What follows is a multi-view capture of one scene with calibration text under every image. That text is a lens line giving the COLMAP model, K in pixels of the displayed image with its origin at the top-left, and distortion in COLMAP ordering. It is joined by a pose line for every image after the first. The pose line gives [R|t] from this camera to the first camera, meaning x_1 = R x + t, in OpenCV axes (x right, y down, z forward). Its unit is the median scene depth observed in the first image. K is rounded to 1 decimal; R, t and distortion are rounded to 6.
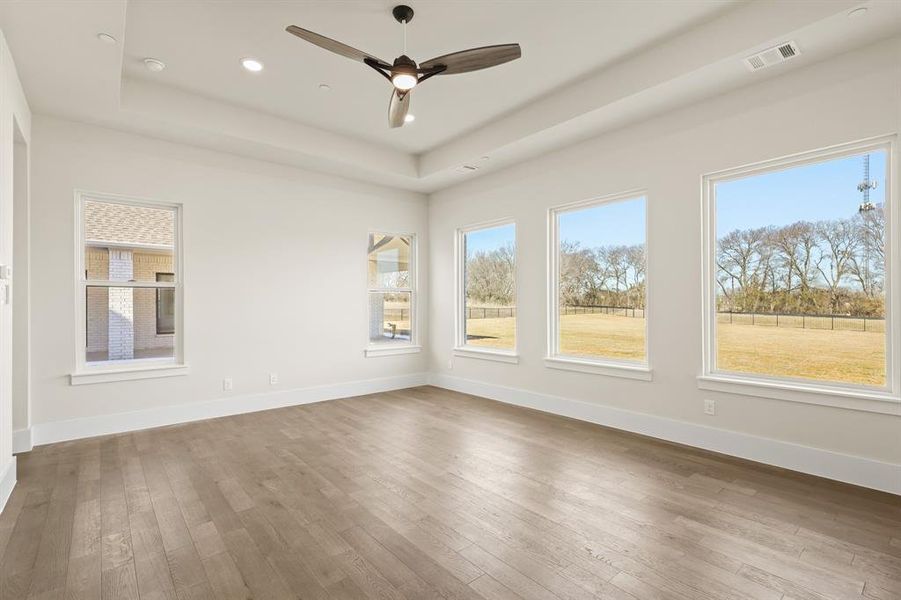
lens RADIAL K [[418.8, 0, 447.0], [0, 418.8, 302.8], [0, 0, 1]] dist [-0.001360, 0.000504]
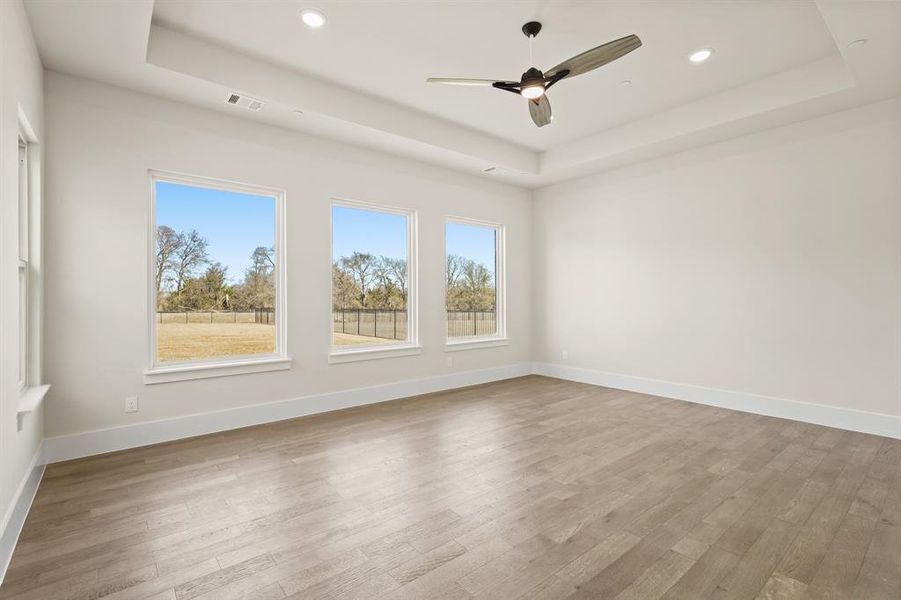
lens RADIAL K [[418.8, 0, 447.0], [0, 418.8, 302.8], [0, 0, 1]] dist [-0.001360, 0.000504]
pose [[0.004994, -0.009363, 0.999944, -0.874980], [-0.006585, 0.999934, 0.009395, 0.004502], [-0.999966, -0.006632, 0.004932, 0.897753]]
